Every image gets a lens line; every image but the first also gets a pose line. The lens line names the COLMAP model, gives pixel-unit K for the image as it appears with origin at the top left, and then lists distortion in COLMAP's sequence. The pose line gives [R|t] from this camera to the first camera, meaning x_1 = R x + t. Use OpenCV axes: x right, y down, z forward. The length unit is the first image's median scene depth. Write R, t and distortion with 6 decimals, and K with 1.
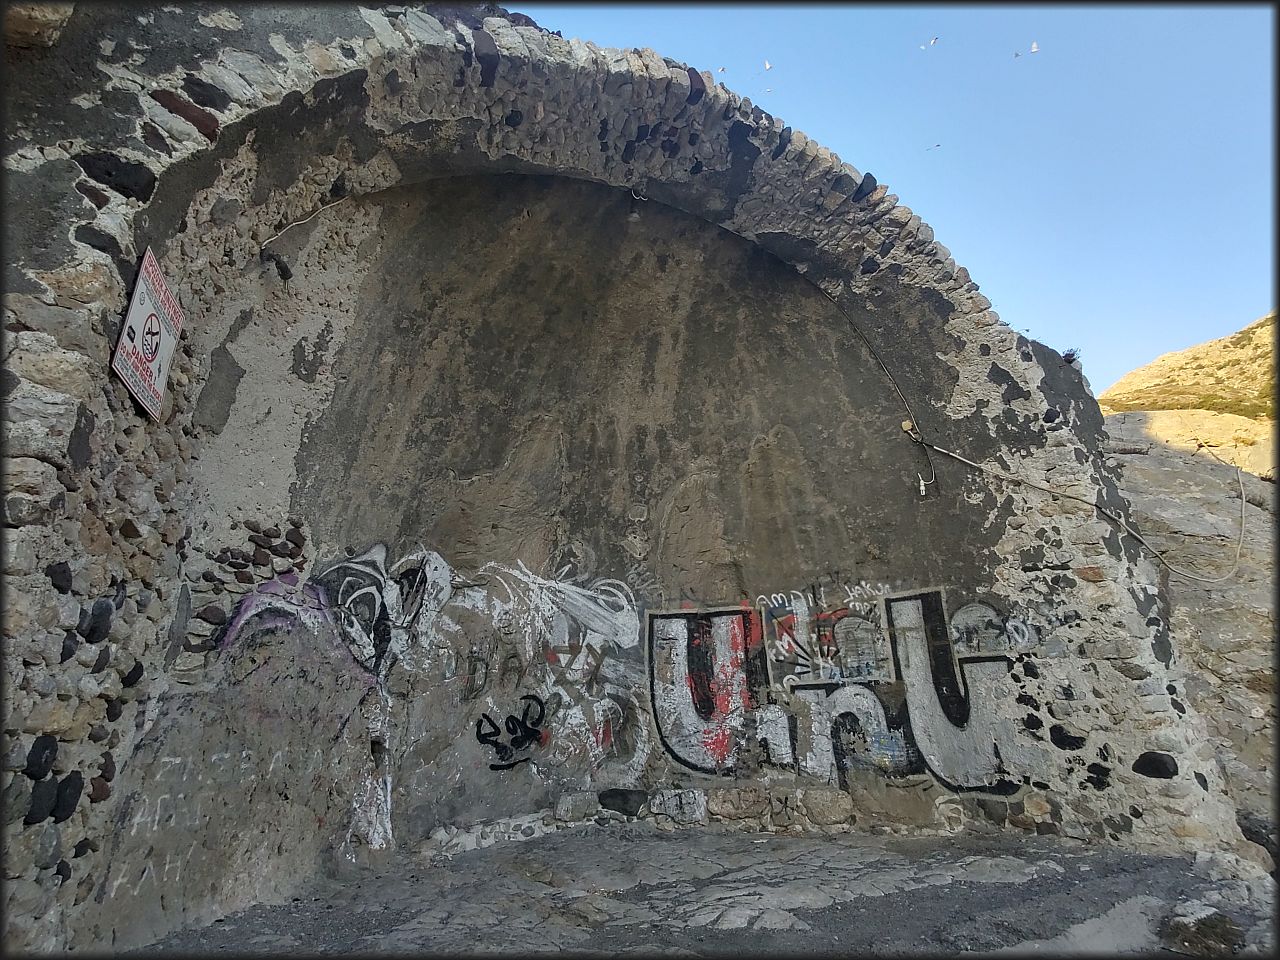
lens RADIAL K [[643.7, 0, 640.0], [0, 643.7, 480.0], [0, 0, 1]] dist [0.001649, -0.000449]
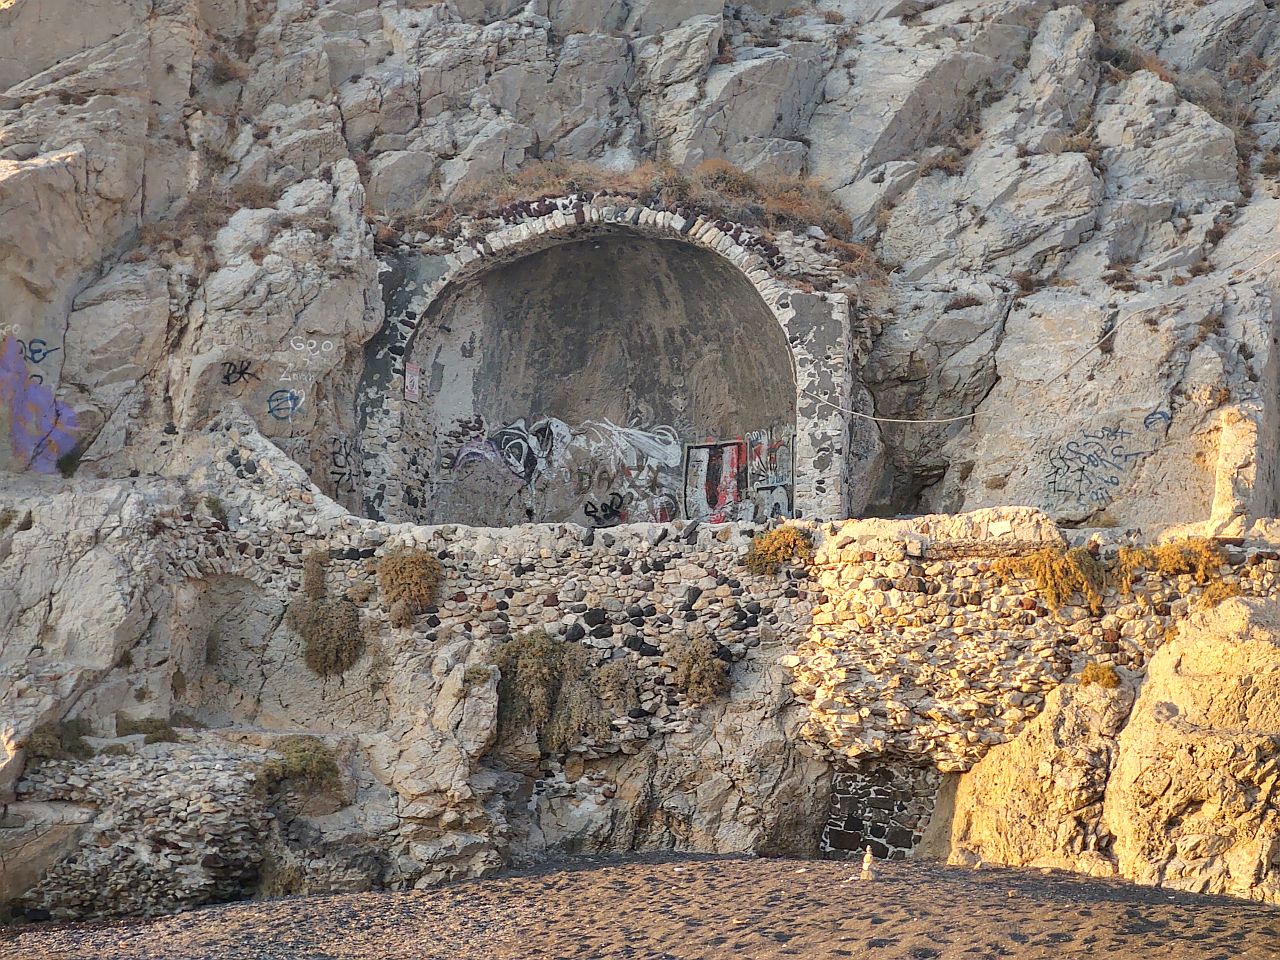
lens RADIAL K [[2848.0, 0, 640.0], [0, 2848.0, 480.0], [0, 0, 1]] dist [0.815695, -8.347347]
pose [[0.791173, -0.010293, -0.611505, 4.693299], [0.160858, 0.968157, 0.191824, -1.199113], [0.590059, -0.250131, 0.767636, -4.991391]]
